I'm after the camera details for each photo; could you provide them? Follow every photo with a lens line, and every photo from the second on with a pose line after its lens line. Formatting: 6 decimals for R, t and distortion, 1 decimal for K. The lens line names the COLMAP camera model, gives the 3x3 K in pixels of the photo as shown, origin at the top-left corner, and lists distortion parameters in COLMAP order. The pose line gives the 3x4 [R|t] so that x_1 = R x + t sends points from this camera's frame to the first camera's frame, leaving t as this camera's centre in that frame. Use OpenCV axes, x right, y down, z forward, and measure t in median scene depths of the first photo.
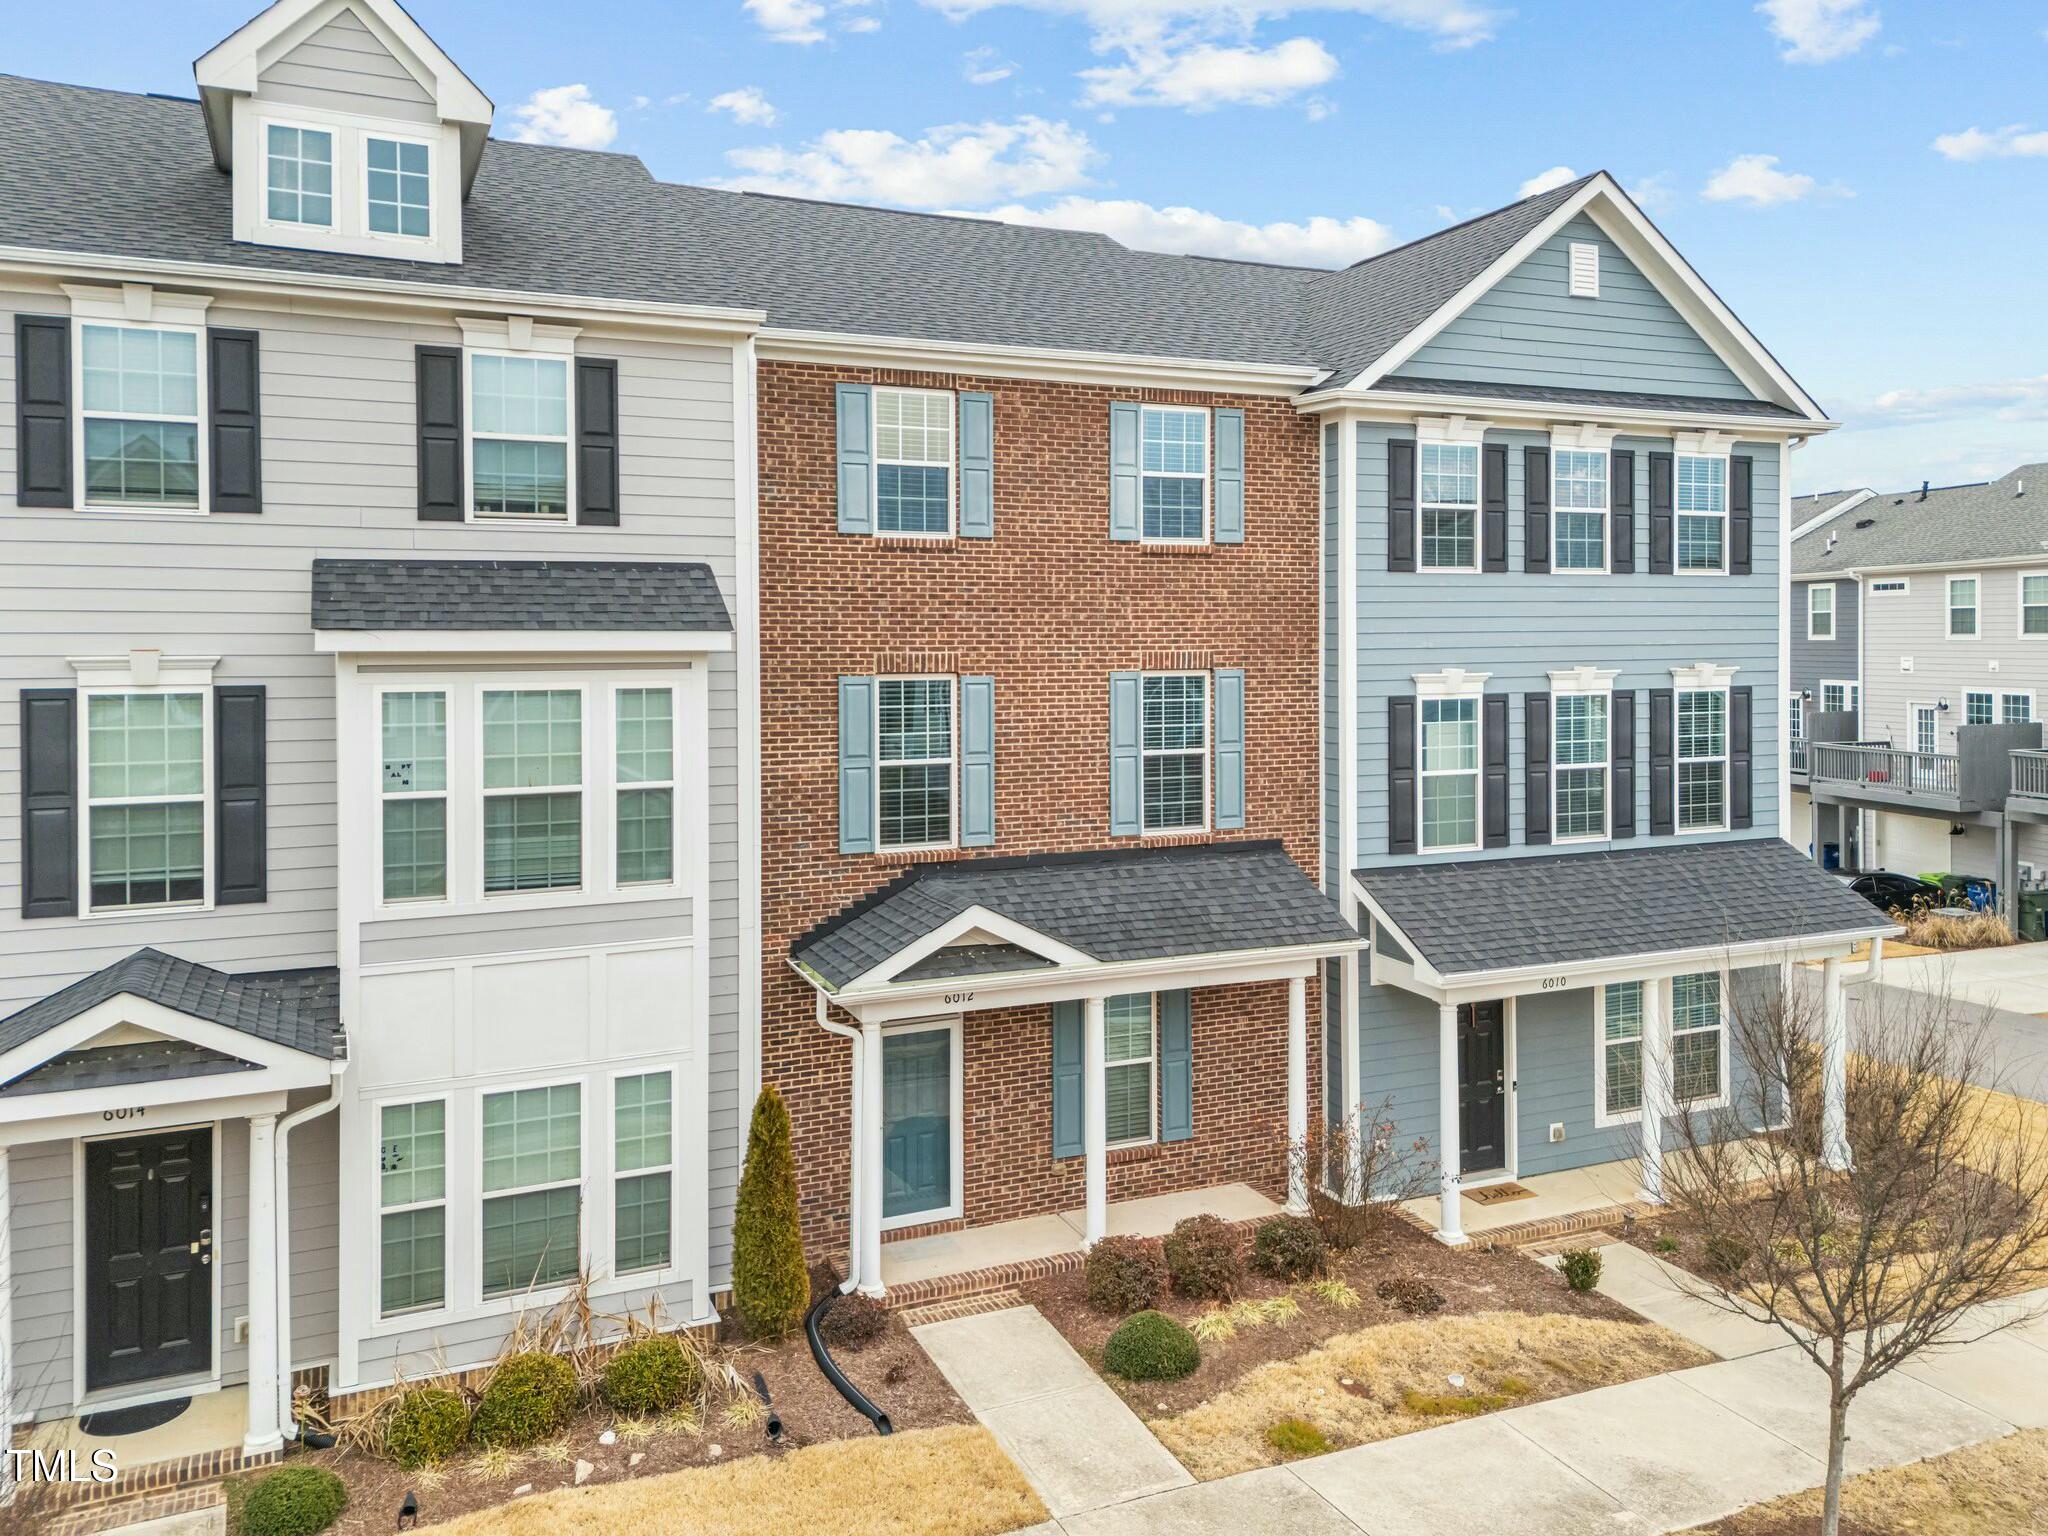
lens RADIAL K [[1544.8, 0, 1023.6], [0, 1544.8, 656.5], [0, 0, 1]] dist [0.067047, -0.055944]
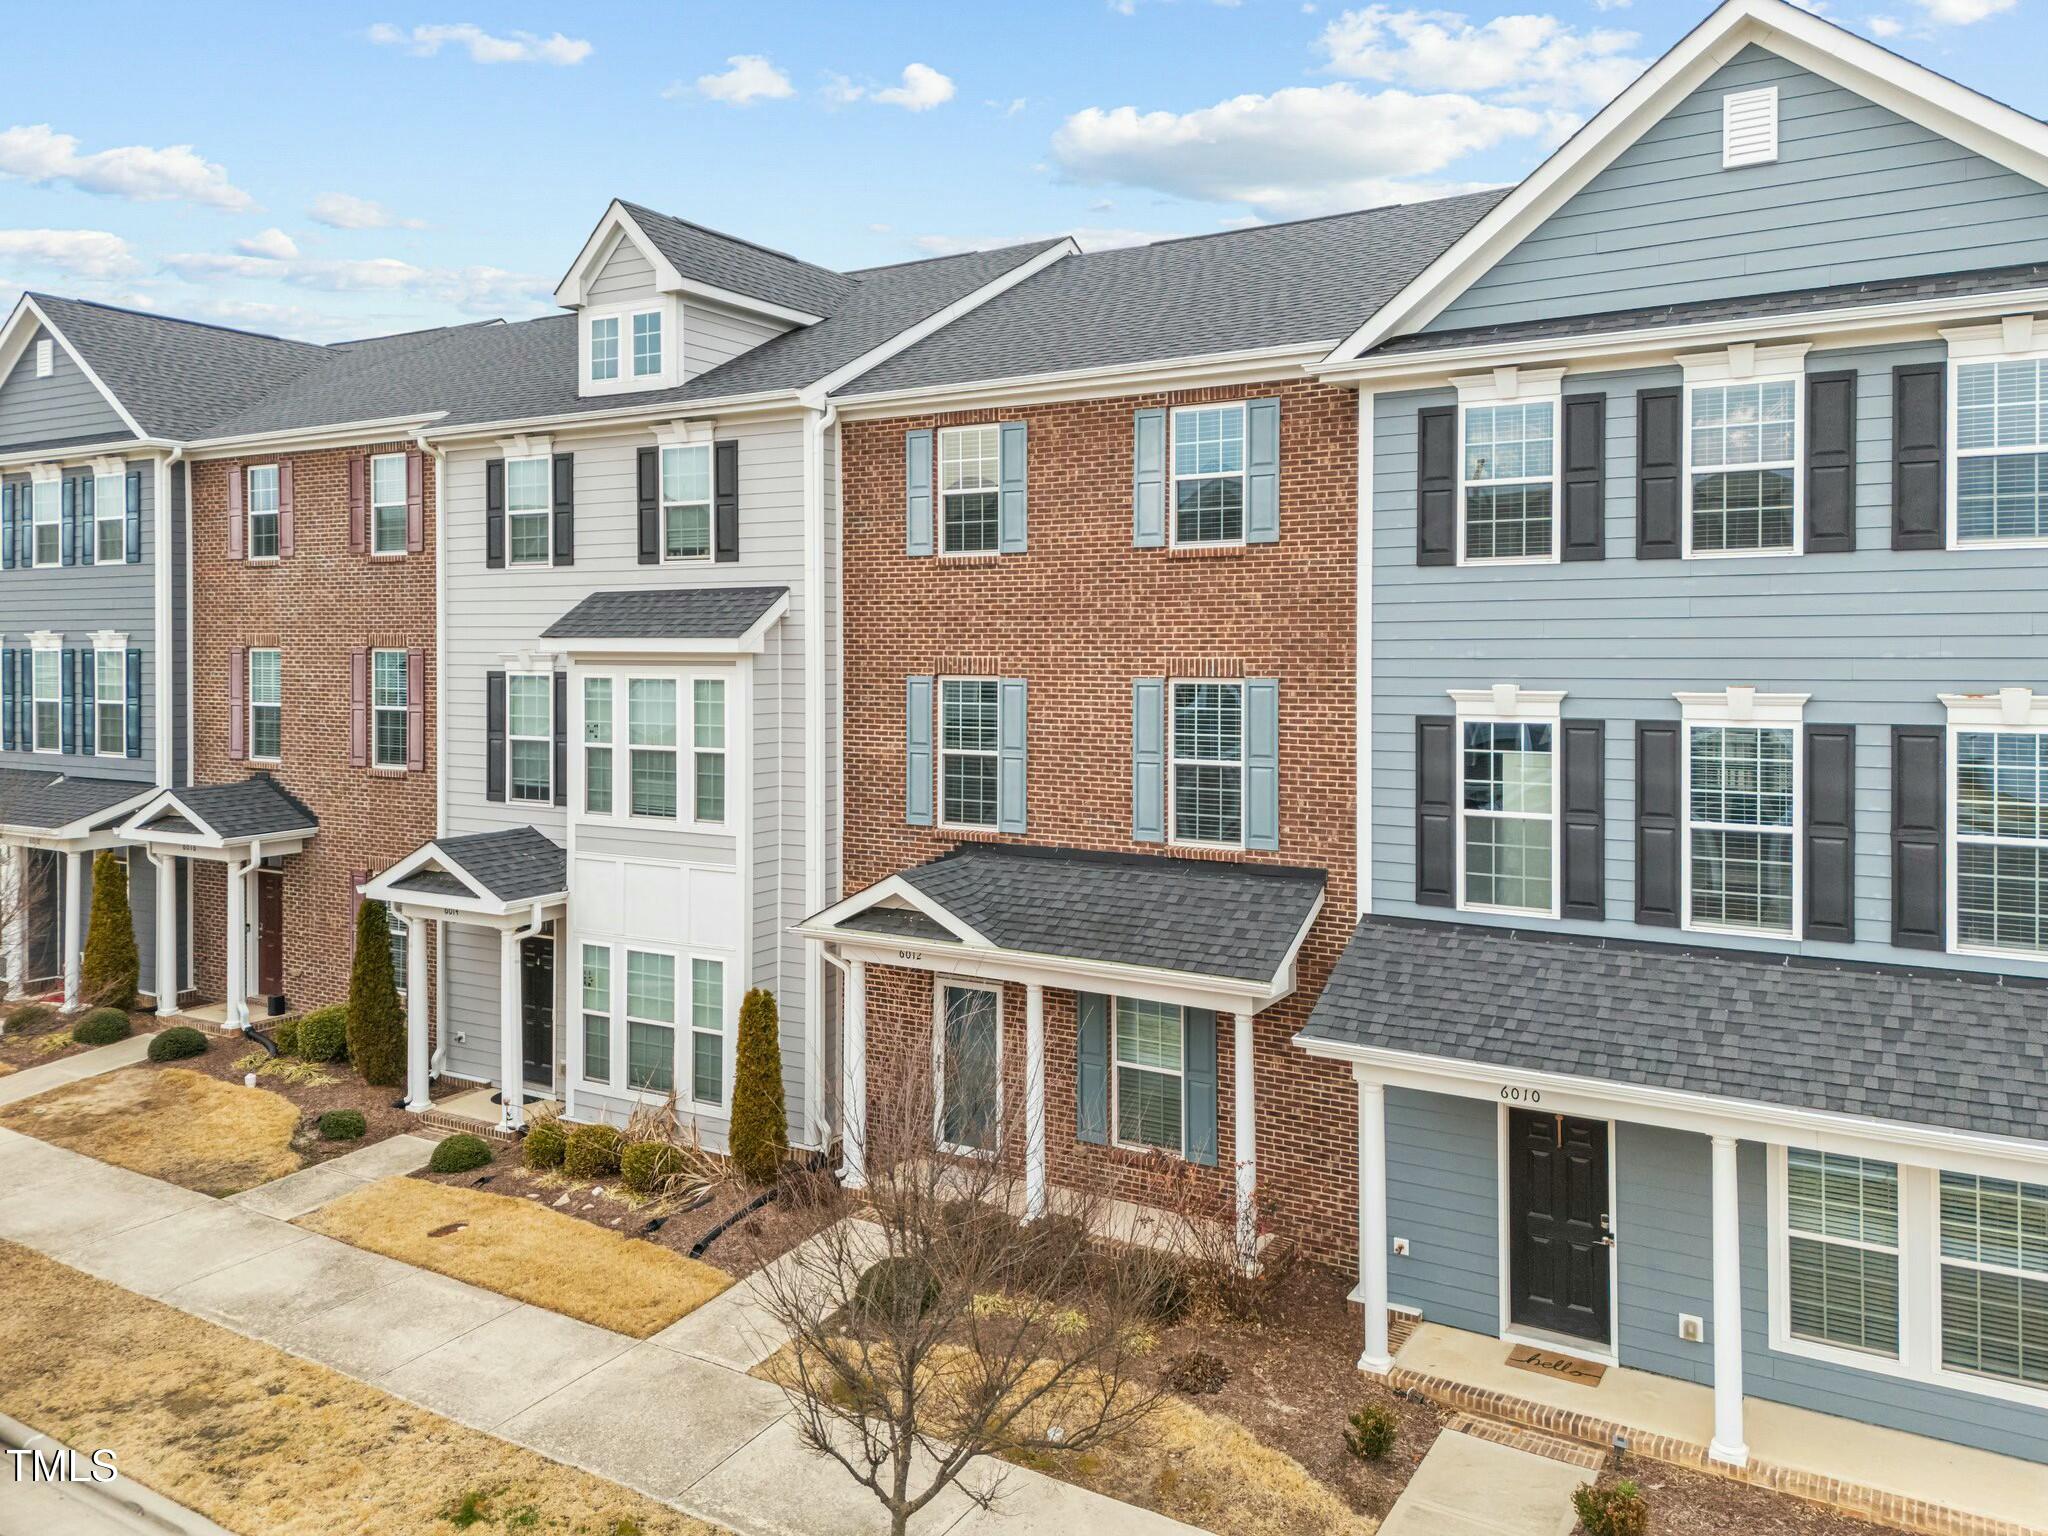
lens RADIAL K [[1544.8, 0, 1023.6], [0, 1544.8, 656.5], [0, 0, 1]] dist [0.067047, -0.055944]
pose [[0.568474, 0.009637, -0.822645, 0.902035], [-0.012623, 0.999916, 0.002990, -0.006576], [0.822604, 0.008684, 0.568548, 0.388249]]
